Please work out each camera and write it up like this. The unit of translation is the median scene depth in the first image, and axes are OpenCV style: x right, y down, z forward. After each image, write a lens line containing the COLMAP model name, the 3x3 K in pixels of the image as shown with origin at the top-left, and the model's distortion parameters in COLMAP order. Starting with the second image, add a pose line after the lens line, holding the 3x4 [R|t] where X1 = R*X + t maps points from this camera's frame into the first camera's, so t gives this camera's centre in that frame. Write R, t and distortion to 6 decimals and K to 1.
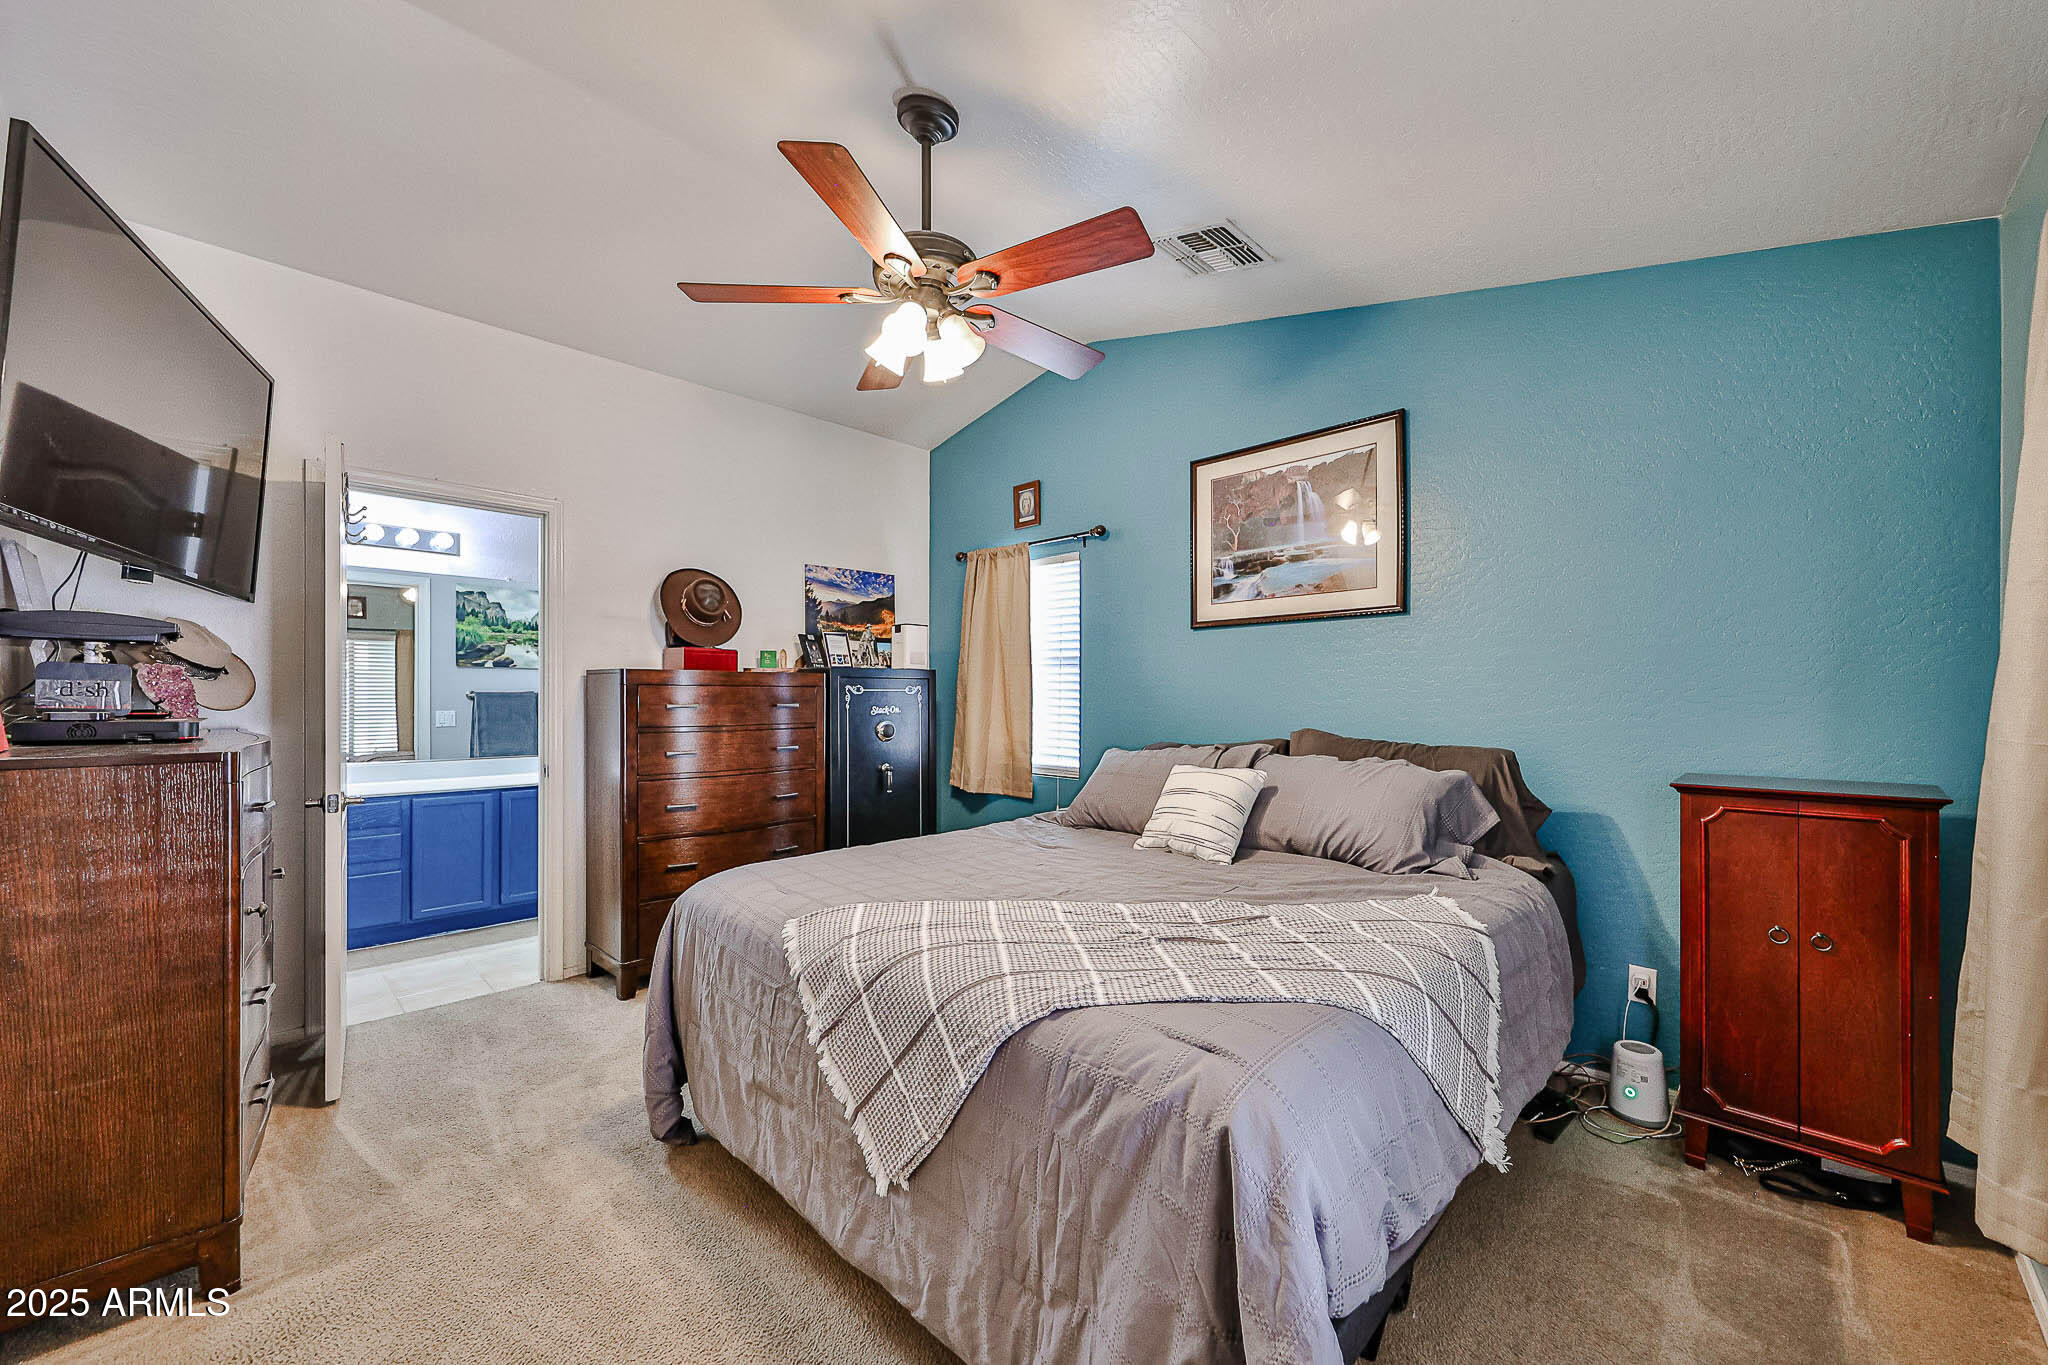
lens RADIAL K [[873.6, 0, 1021.6], [0, 873.6, 698.4], [0, 0, 1]] dist [-0.000853, -0.000260]
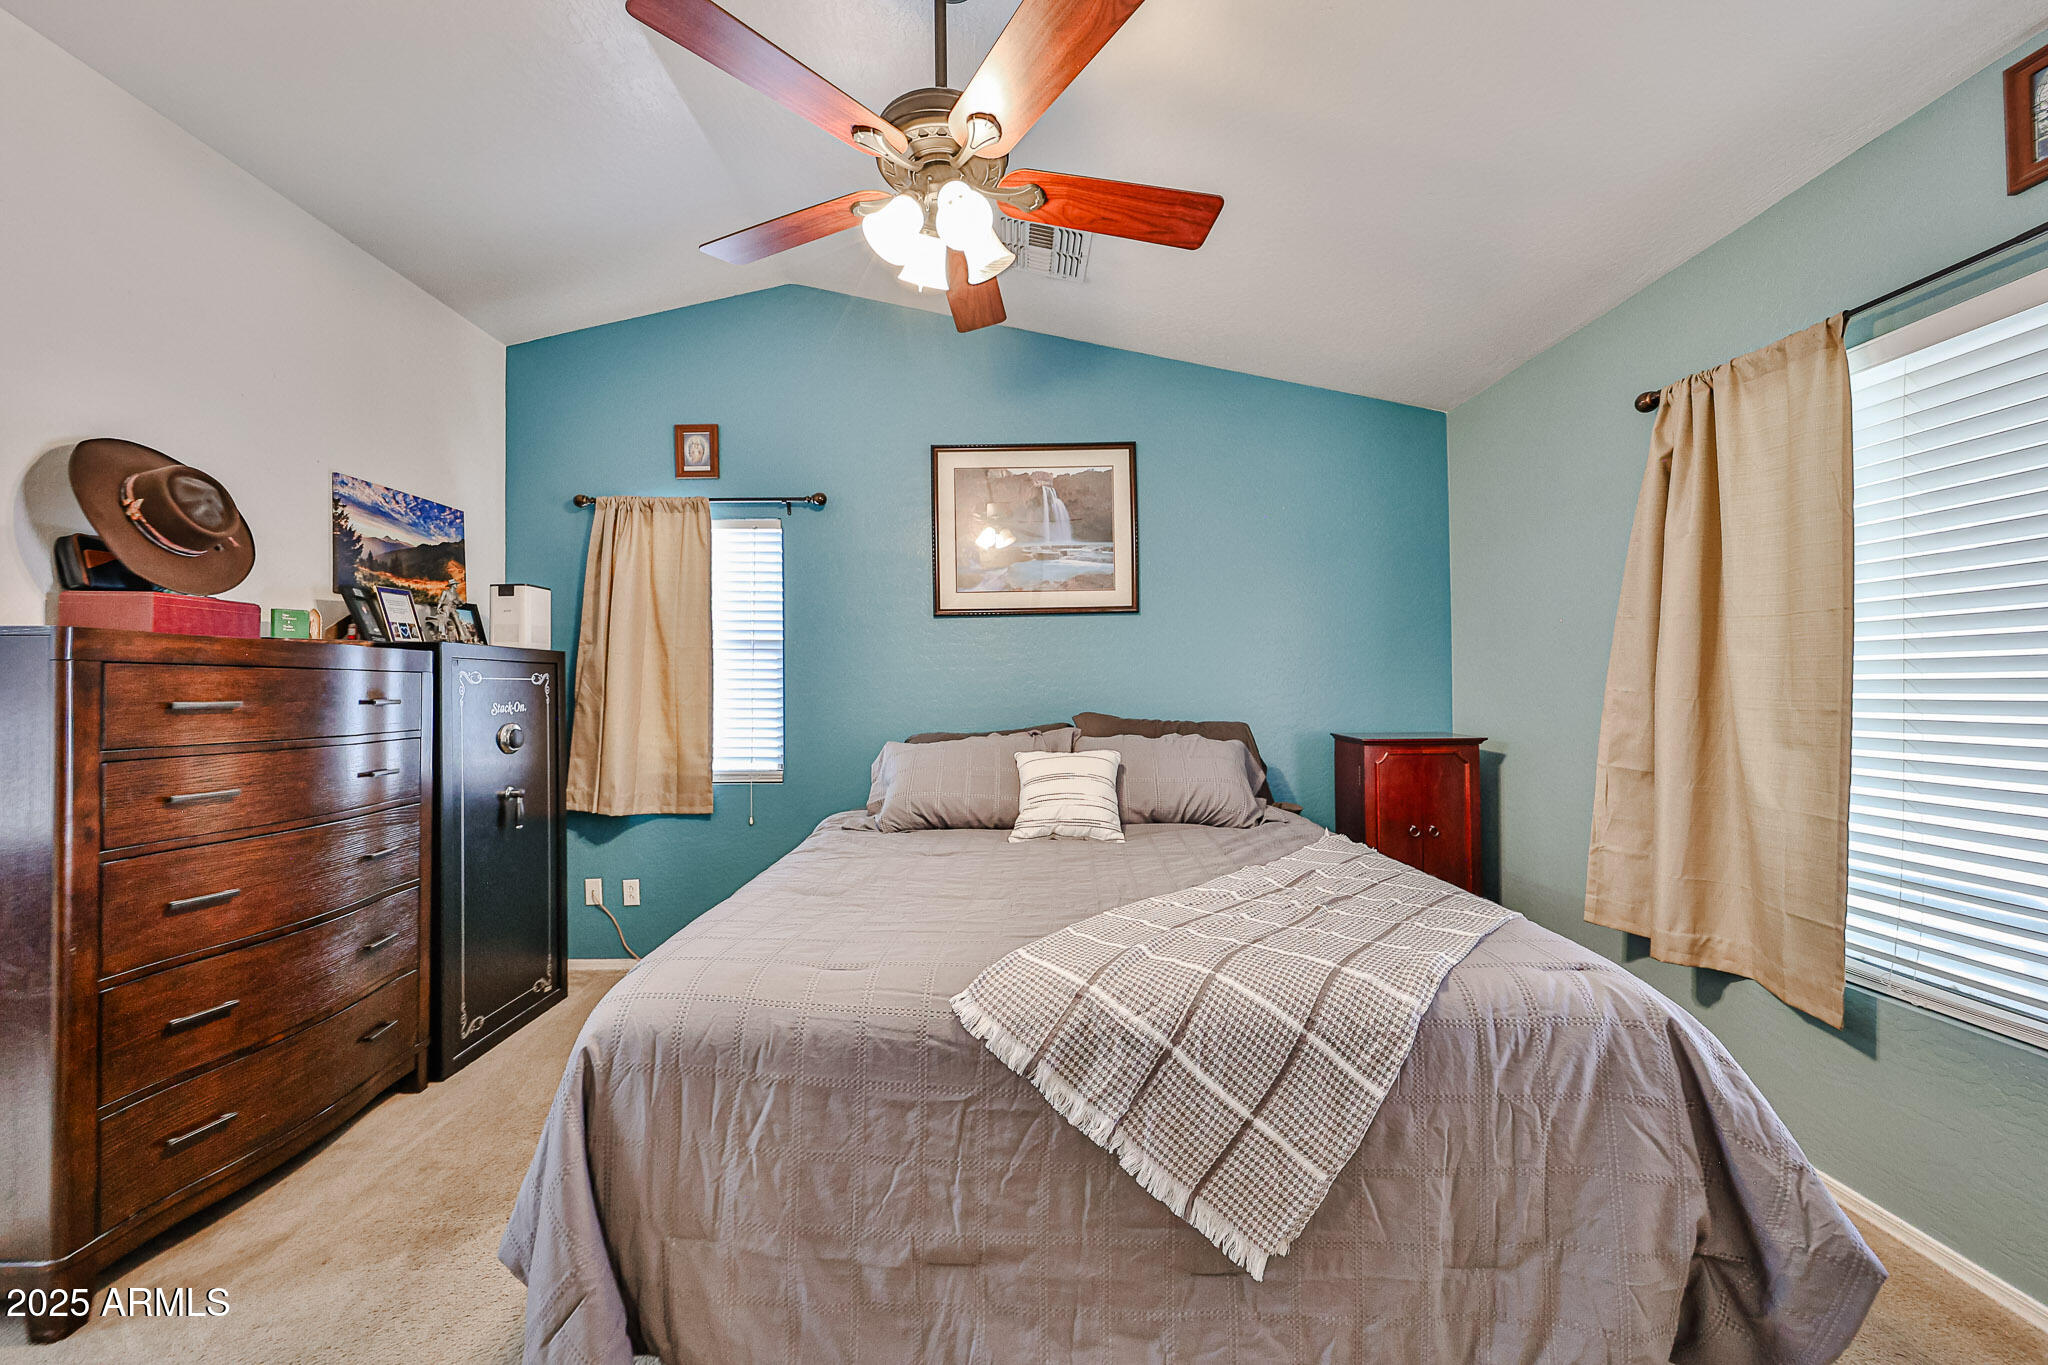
lens RADIAL K [[831.5, 0, 1024.0], [0, 831.5, 682.5], [0, 0, 1]] dist [-0.000670, -0.000384]
pose [[0.663546, 0.002042, 0.748133, -0.380468], [0.011950, 0.999840, -0.013328, 0.007094], [-0.748040, 0.017784, 0.663415, 0.272171]]
